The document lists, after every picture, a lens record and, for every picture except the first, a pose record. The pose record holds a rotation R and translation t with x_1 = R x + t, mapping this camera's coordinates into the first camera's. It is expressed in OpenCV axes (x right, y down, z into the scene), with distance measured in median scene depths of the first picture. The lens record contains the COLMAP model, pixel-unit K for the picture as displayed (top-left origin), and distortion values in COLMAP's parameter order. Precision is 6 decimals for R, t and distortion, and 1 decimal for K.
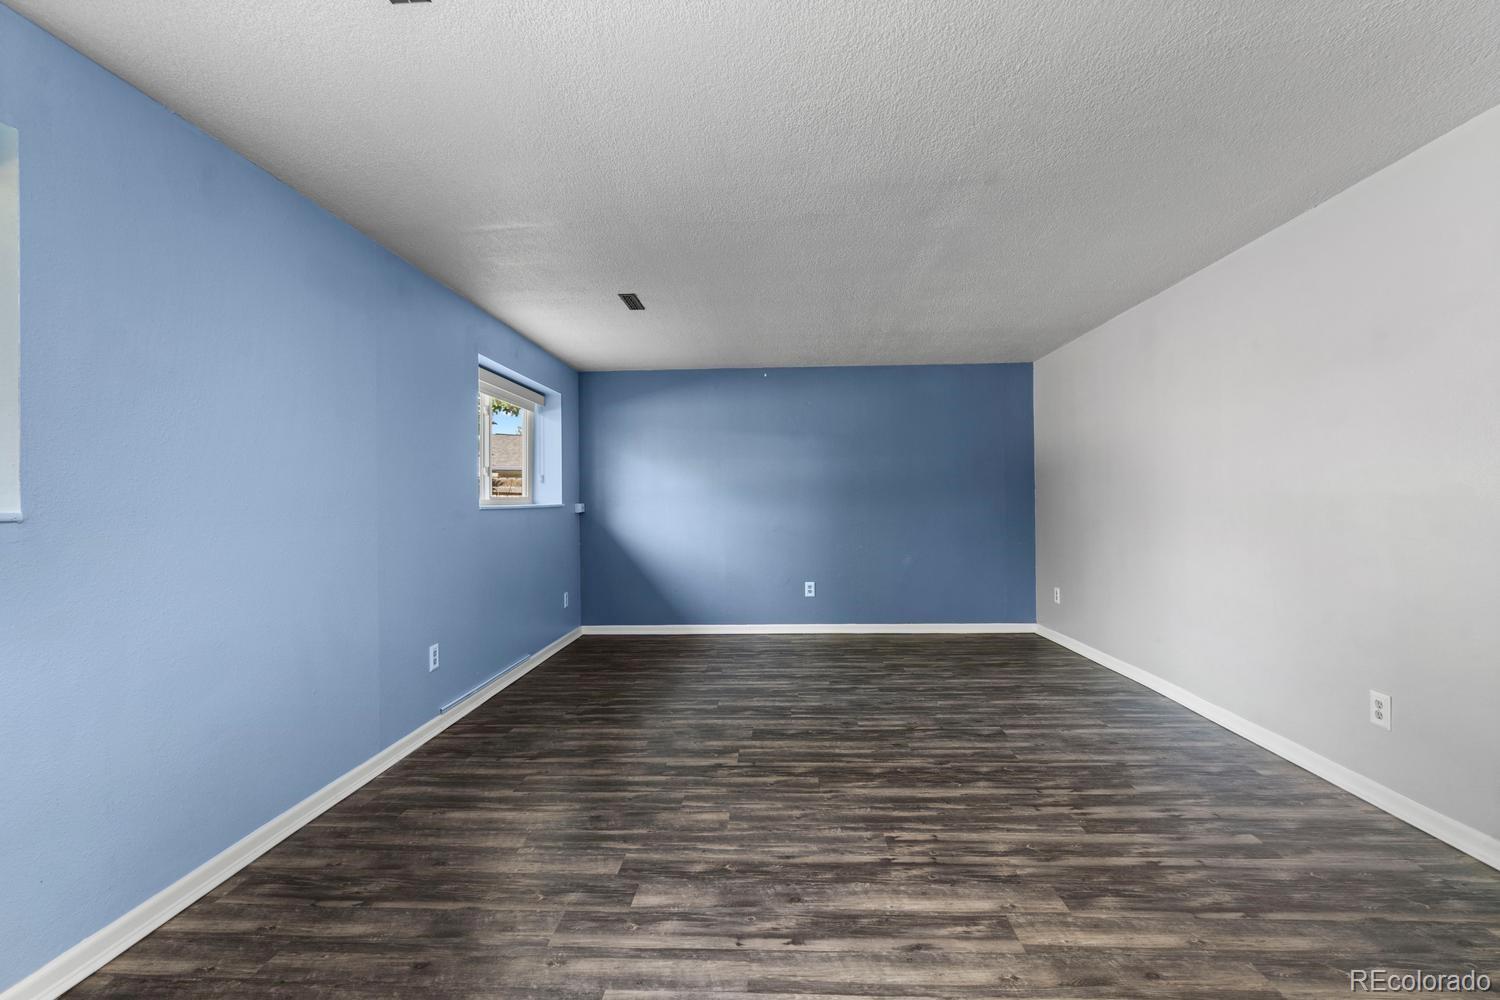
lens RADIAL K [[671.9, 0, 752.4], [0, 671.9, 483.5], [0, 0, 1]] dist [-0.009173, 0.000325]
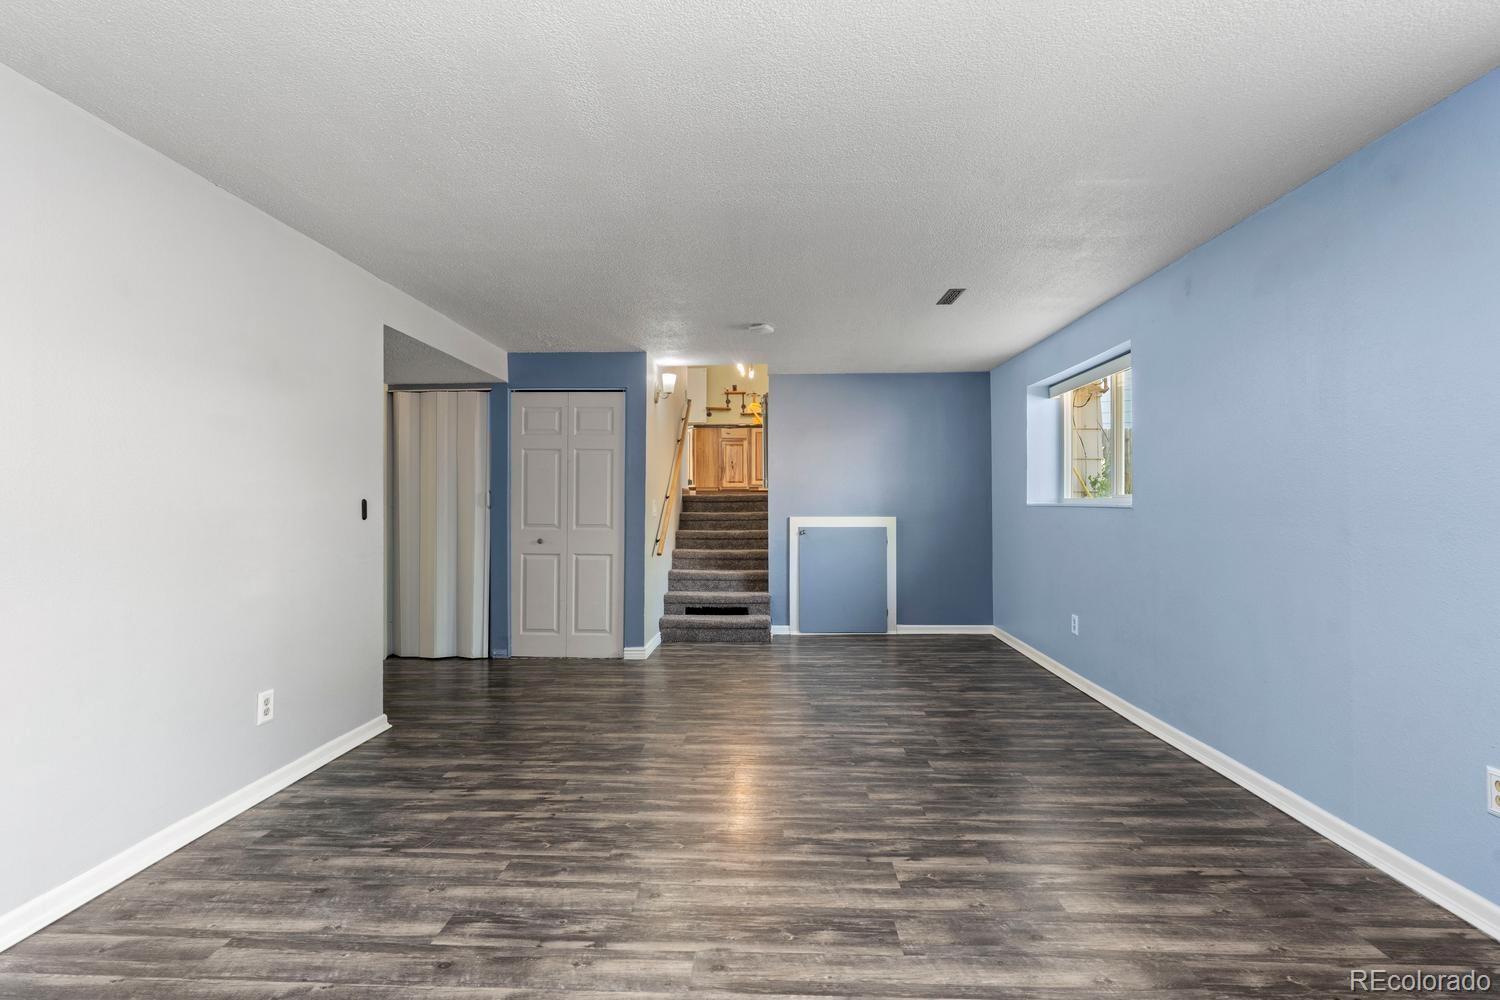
lens RADIAL K [[671.9, 0, 752.4], [0, 671.9, 483.5], [0, 0, 1]] dist [-0.009173, 0.000325]
pose [[-0.999751, 0.015474, -0.016073, 0.153138], [0.016305, 0.998465, -0.052941, 0.044810], [0.015229, -0.053190, -0.998468, 1.984472]]
